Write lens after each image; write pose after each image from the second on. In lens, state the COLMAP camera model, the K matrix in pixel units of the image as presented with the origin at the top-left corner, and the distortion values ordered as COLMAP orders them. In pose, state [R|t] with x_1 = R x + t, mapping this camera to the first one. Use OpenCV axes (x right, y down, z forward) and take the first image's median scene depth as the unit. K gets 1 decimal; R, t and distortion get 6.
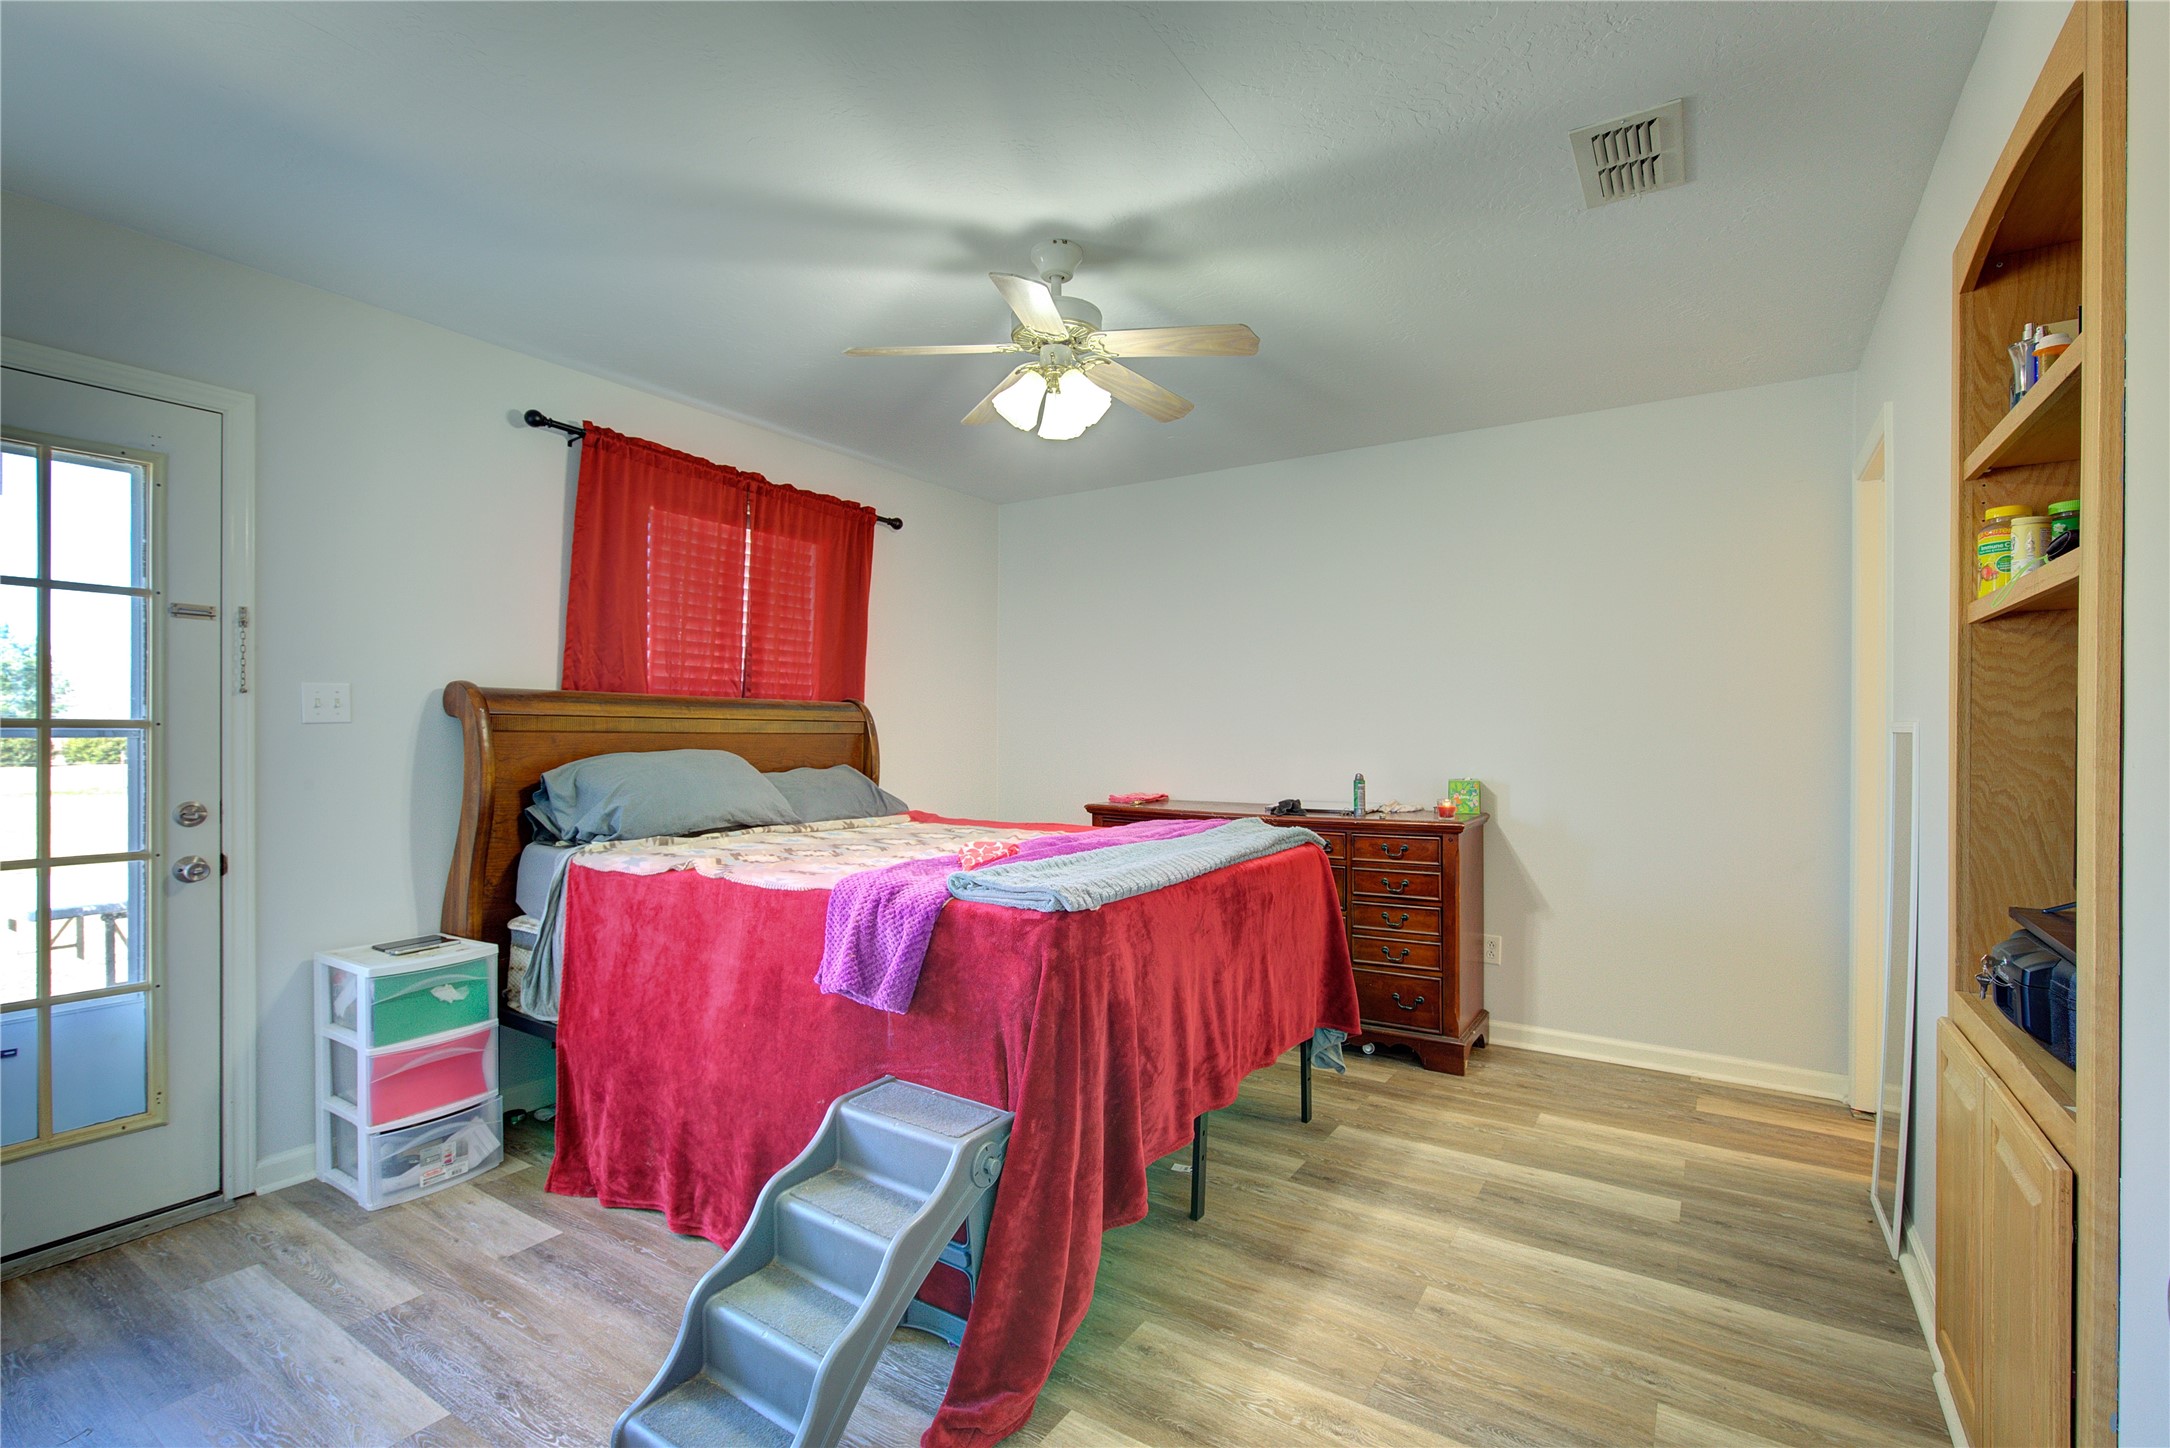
lens RADIAL K [[987.7, 0, 1086.9], [0, 987.7, 733.5], [0, 0, 1]] dist [-0.001635, -0.000760]
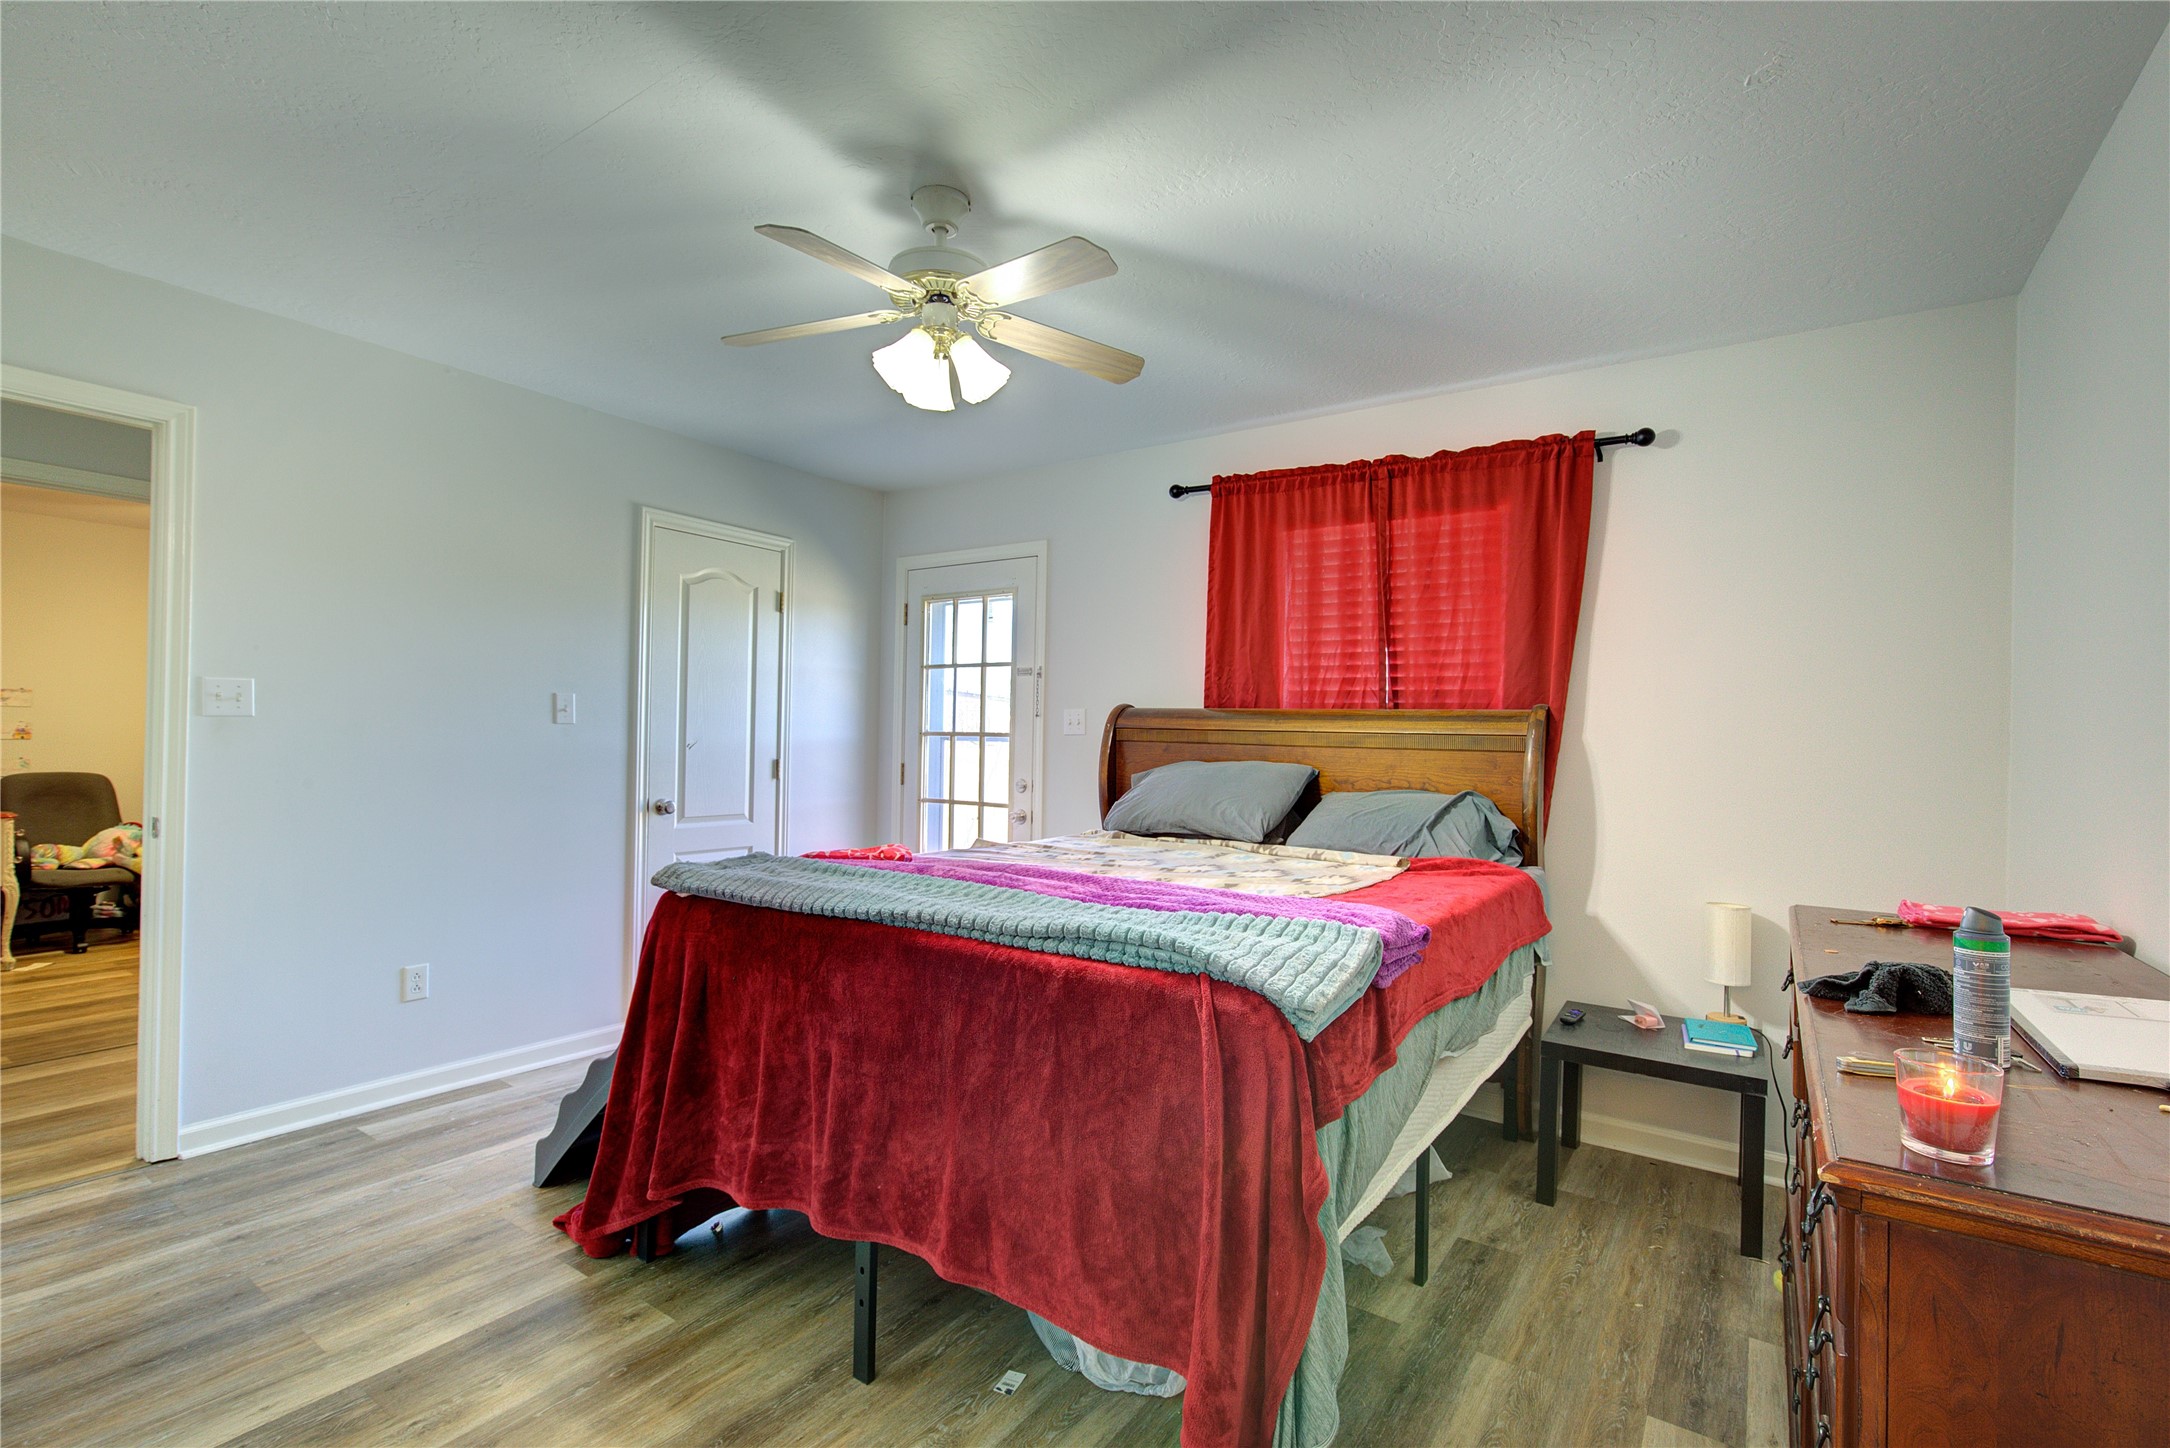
lens RADIAL K [[987.7, 0, 1087.7], [0, 987.7, 728.8], [0, 0, 1]] dist [-0.001635, -0.000760]
pose [[-0.034173, -0.018266, -0.999249, 0.621076], [-0.025949, 0.999512, -0.017384, 0.004909], [0.999079, 0.025335, -0.034630, 0.851934]]
